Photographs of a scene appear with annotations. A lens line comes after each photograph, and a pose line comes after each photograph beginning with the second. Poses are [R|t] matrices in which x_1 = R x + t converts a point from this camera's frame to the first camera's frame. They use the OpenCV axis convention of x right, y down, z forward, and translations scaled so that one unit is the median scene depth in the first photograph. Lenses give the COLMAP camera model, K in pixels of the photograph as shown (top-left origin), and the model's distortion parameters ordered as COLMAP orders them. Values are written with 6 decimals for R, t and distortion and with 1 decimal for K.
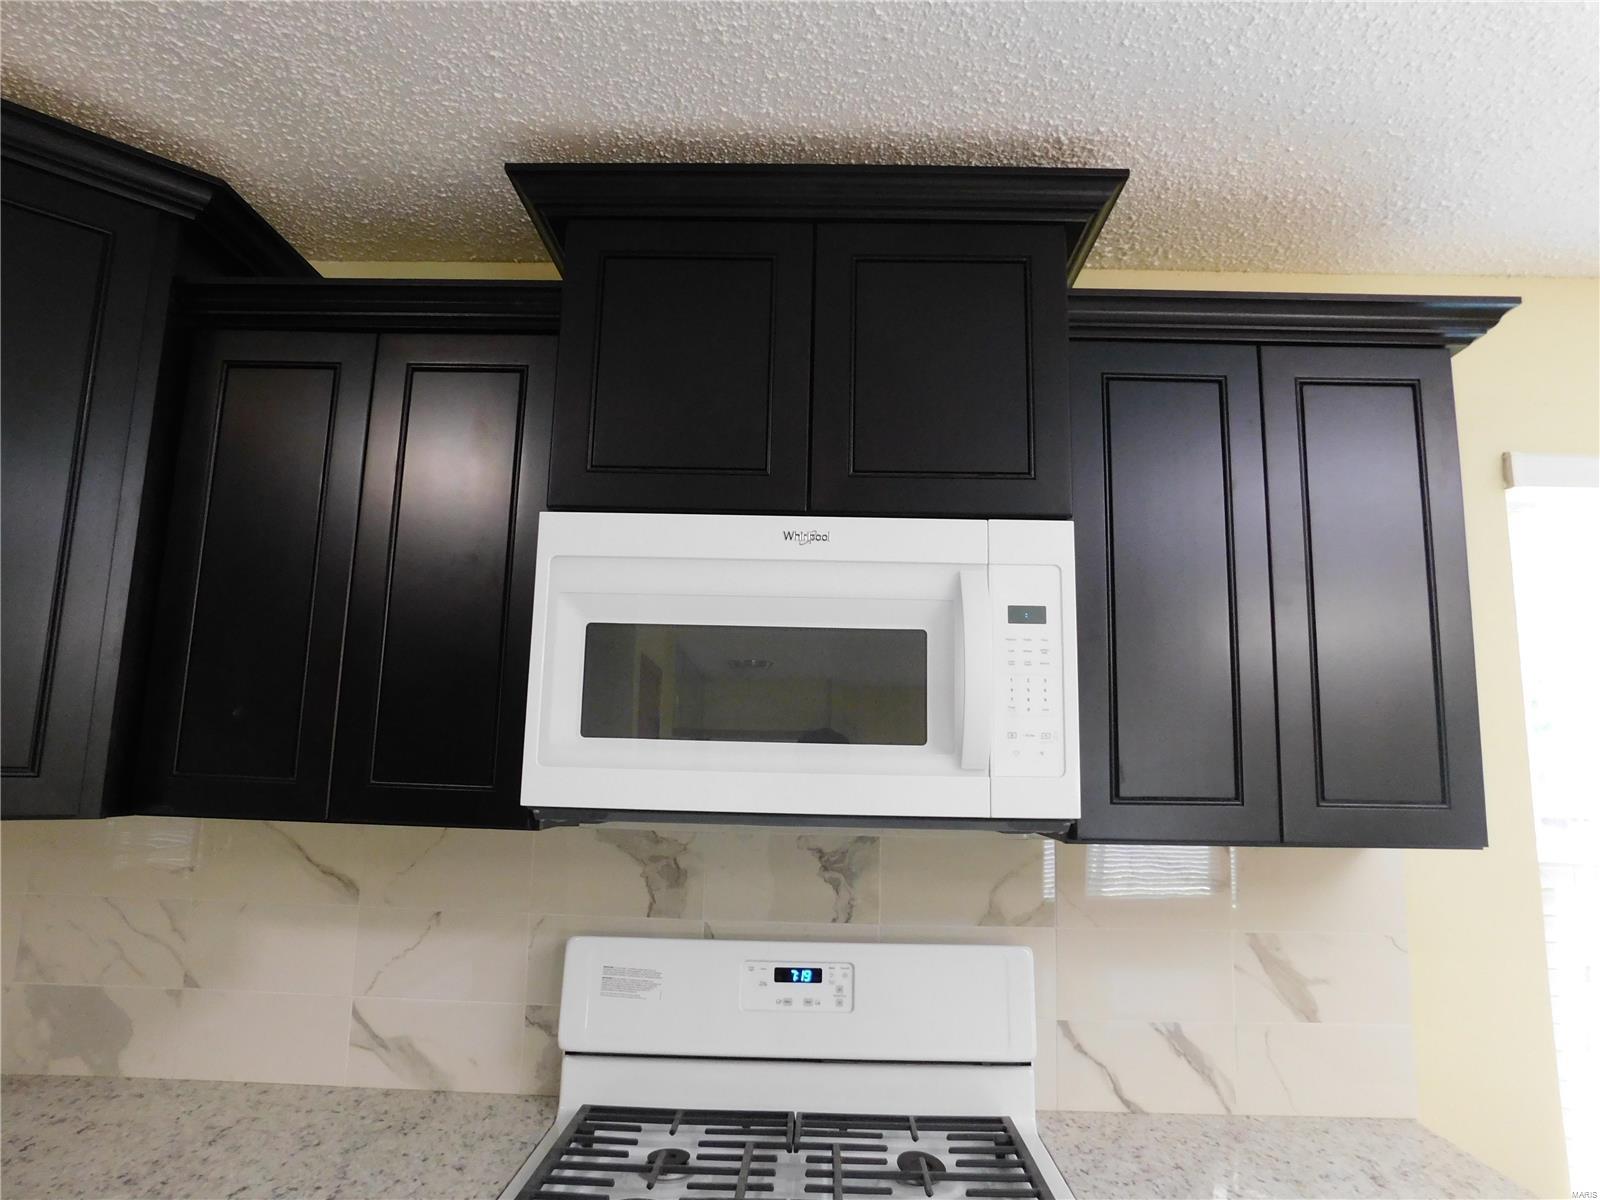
lens RADIAL K [[1049.0, 0, 802.7], [0, 1049.0, 601.0], [0, 0, 1]] dist [-0.074912, 0.057549]
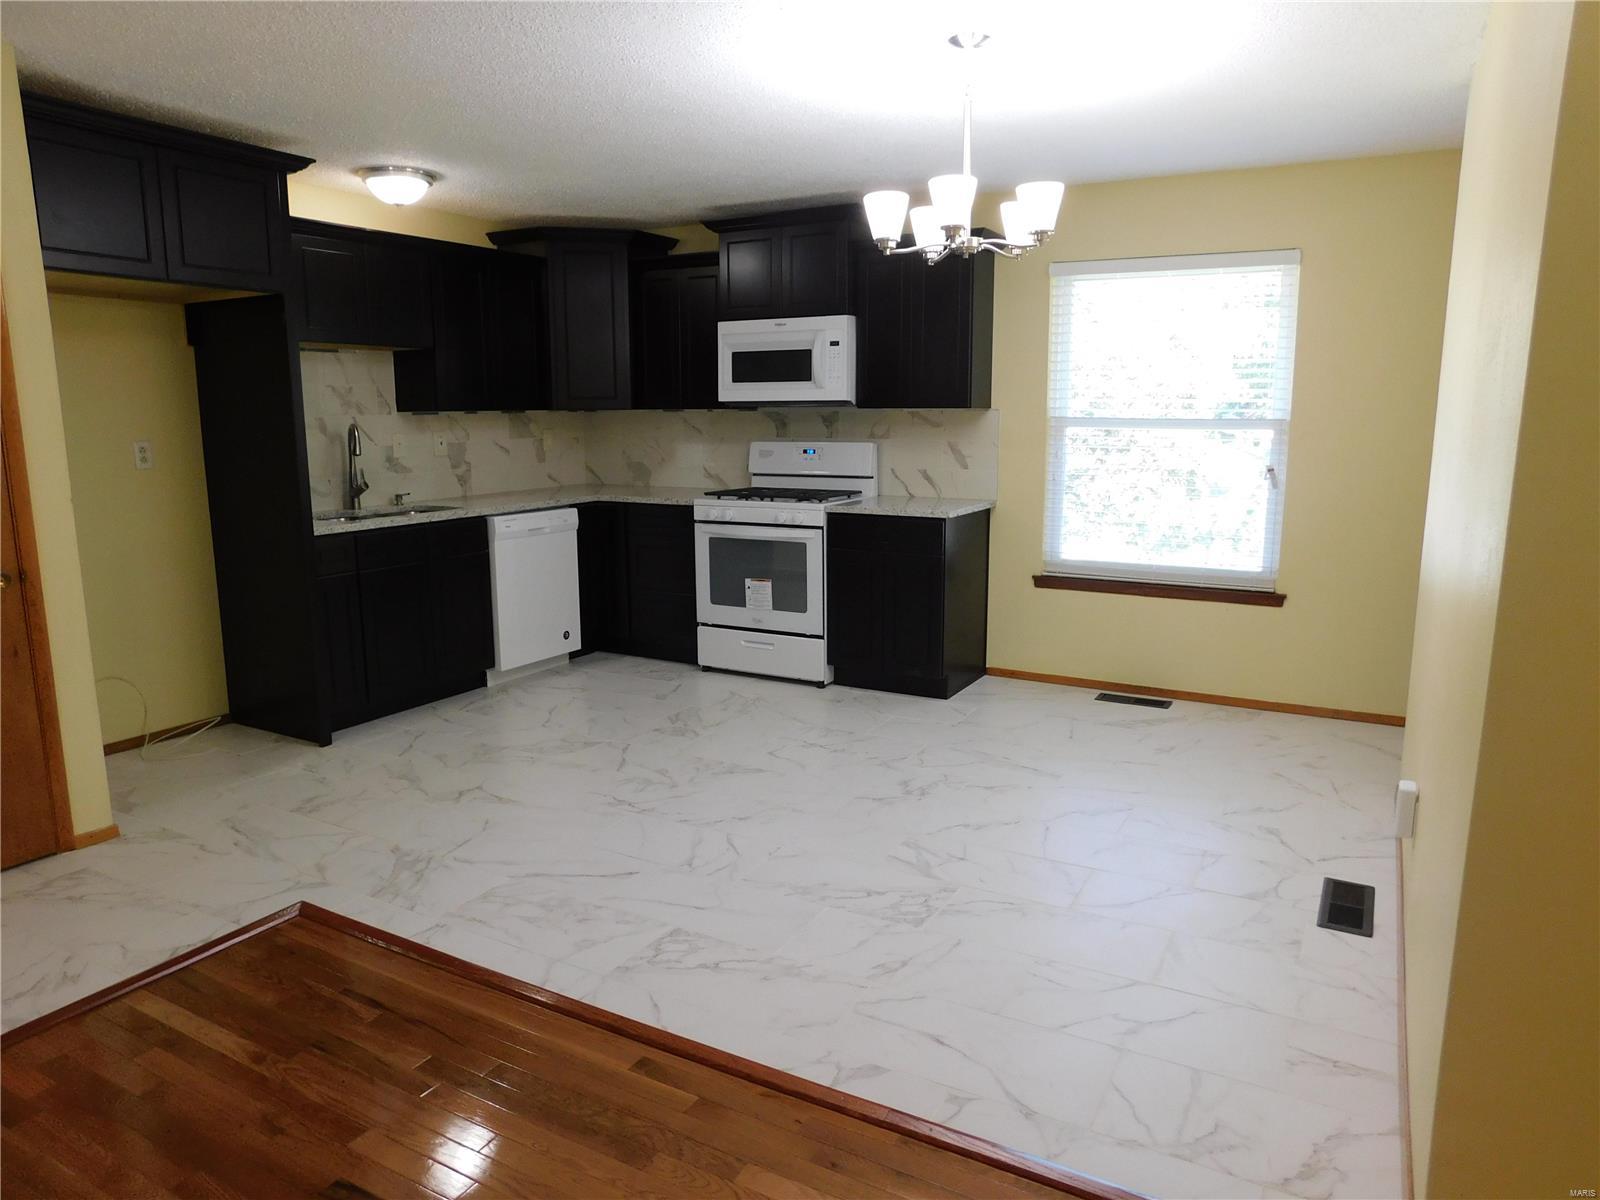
lens RADIAL K [[1049.0, 0, 802.7], [0, 1049.0, 601.0], [0, 0, 1]] dist [-0.074912, 0.057549]
pose [[0.882019, 0.059006, -0.467504, 1.594073], [0.098606, 0.947051, 0.305568, -0.222732], [0.460781, -0.315616, 0.829499, -1.984388]]
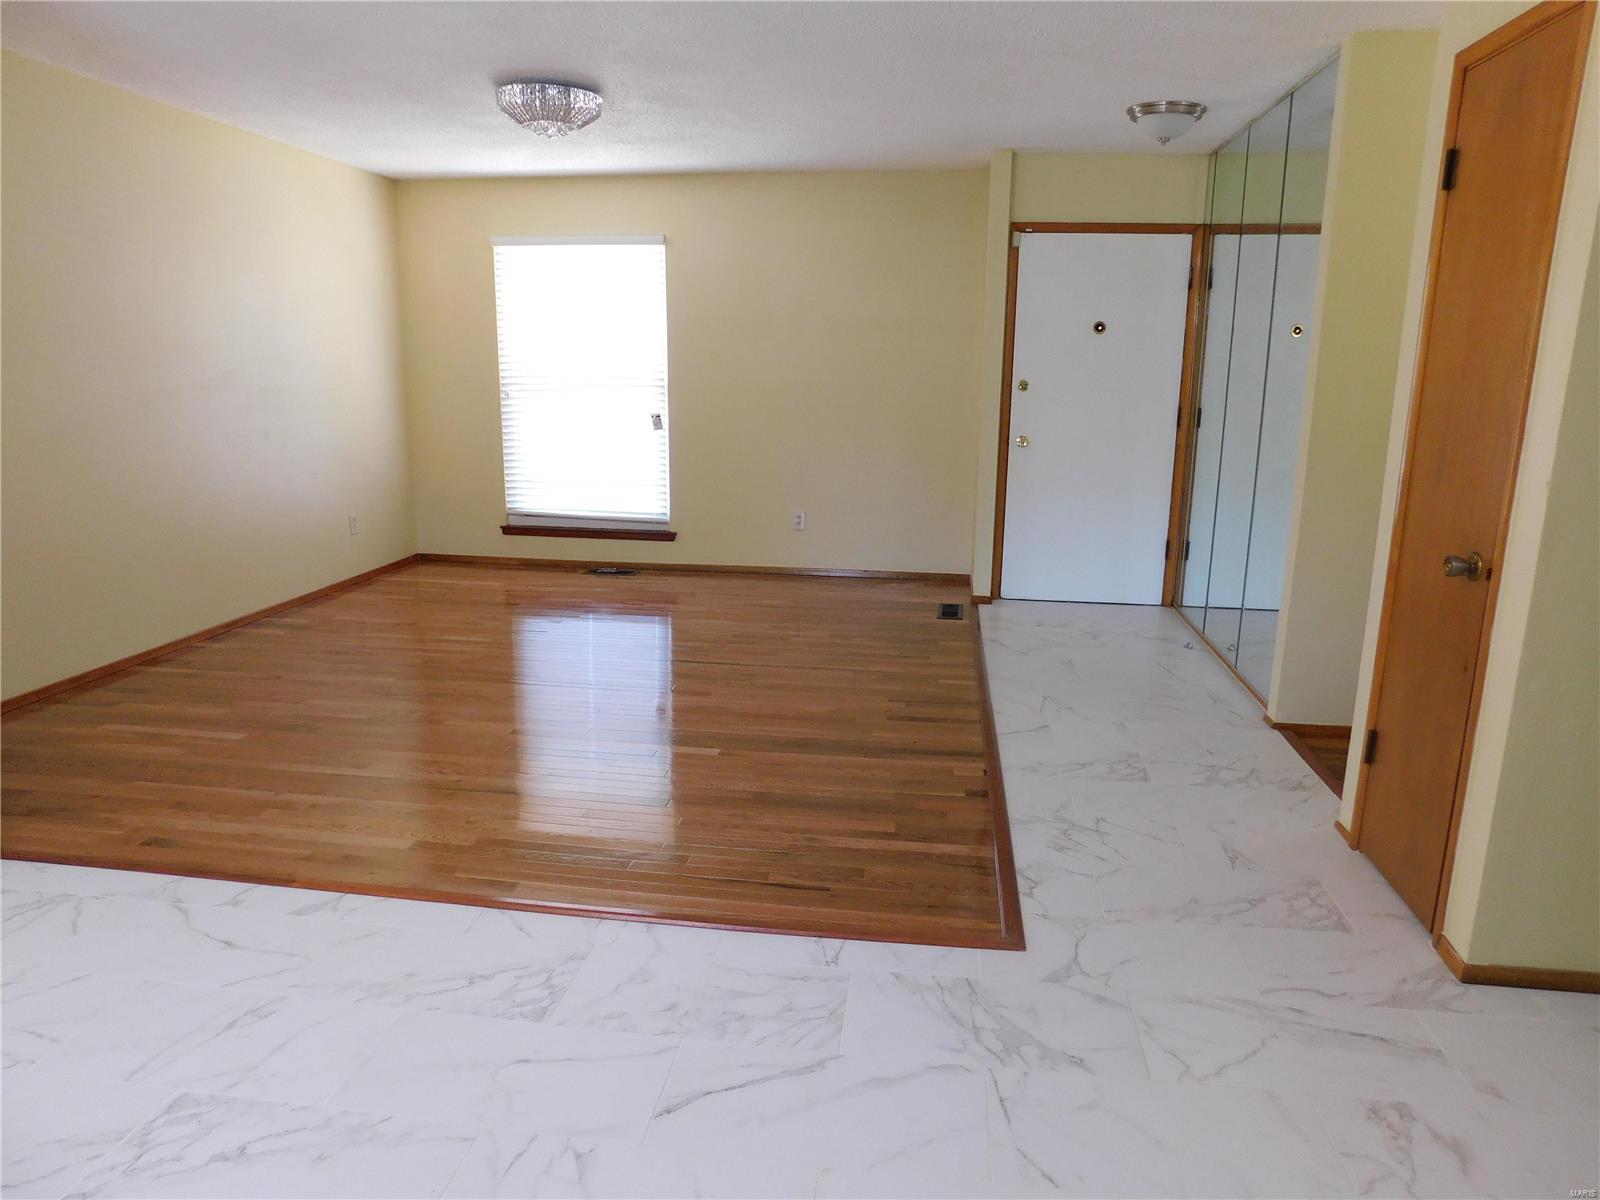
lens RADIAL K [[1049.0, 0, 802.7], [0, 1049.0, 601.0], [0, 0, 1]] dist [-0.074912, 0.057549]
pose [[-0.992376, -0.060938, 0.107129, 0.235422], [-0.054258, 0.996461, 0.064195, 0.158405], [-0.110662, 0.057893, -0.992170, 0.345194]]
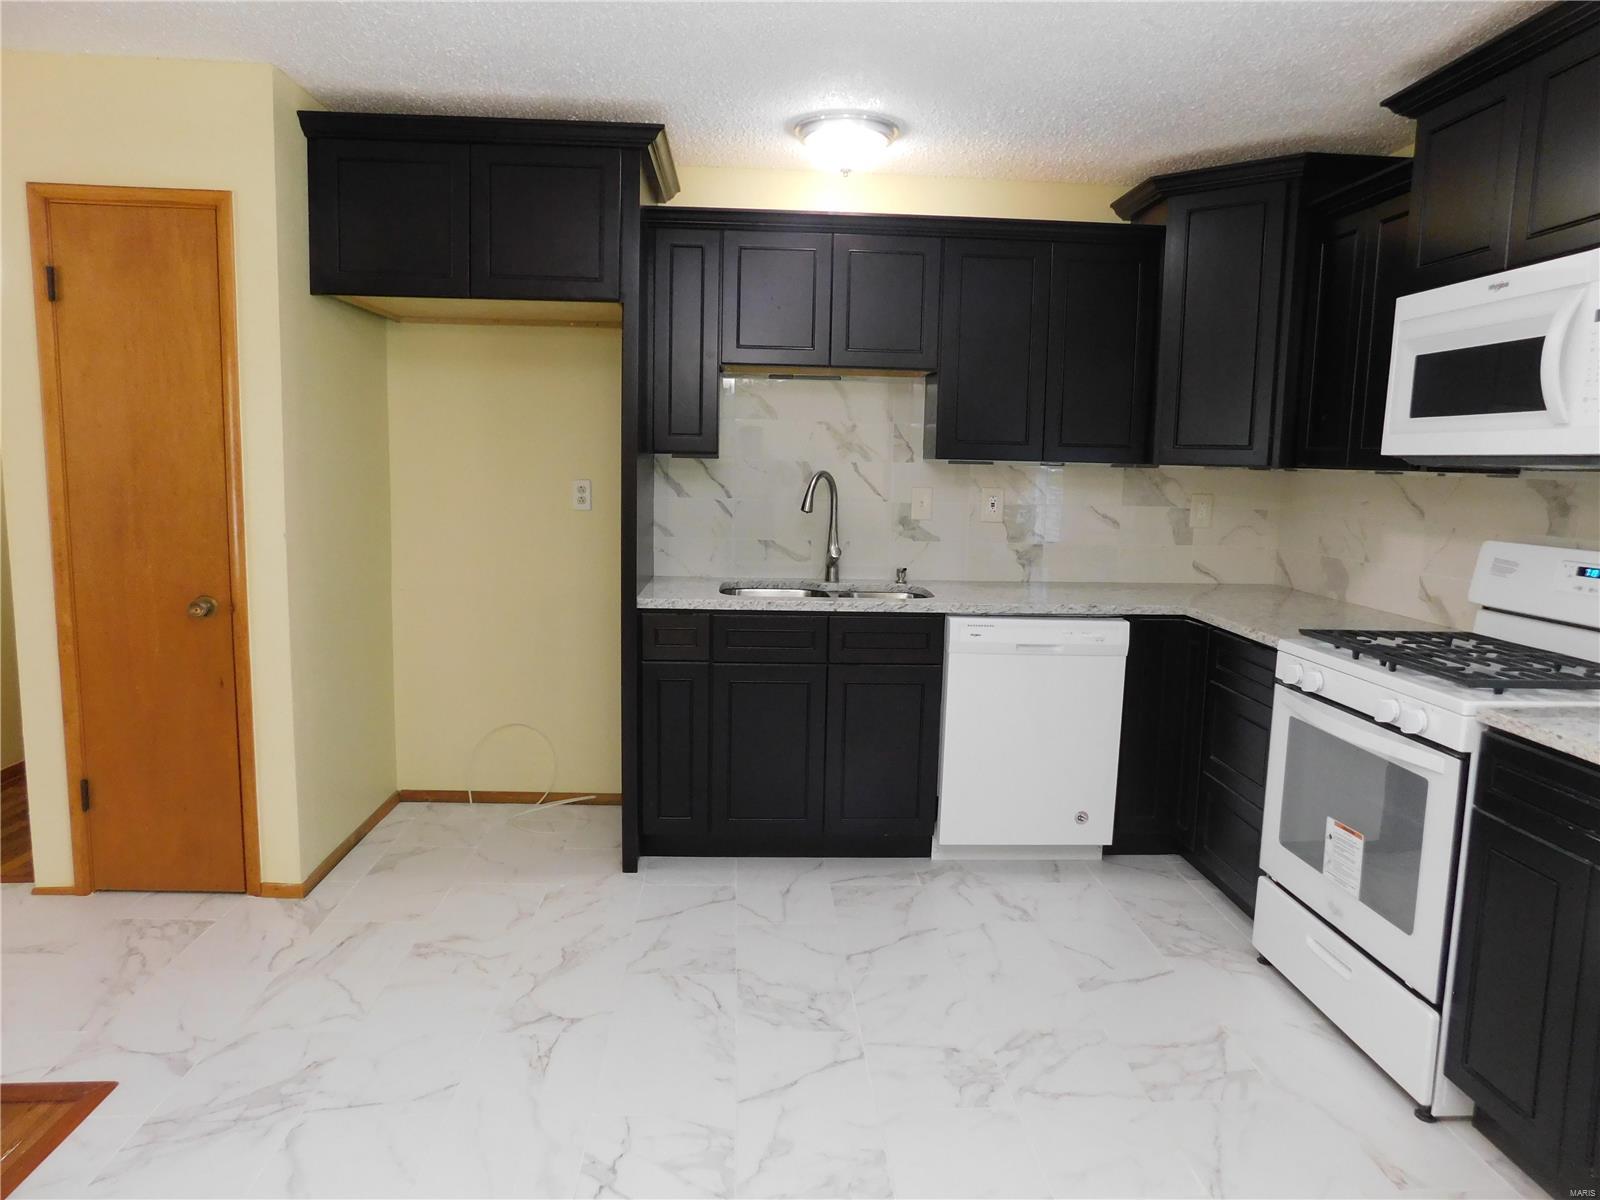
lens RADIAL K [[1049.0, 0, 802.7], [0, 1049.0, 601.0], [0, 0, 1]] dist [-0.074912, 0.057549]
pose [[0.077354, 0.112030, -0.990689, 1.355486], [0.138146, 0.982877, 0.121933, 0.066487], [0.987387, -0.146291, 0.060553, -0.203239]]
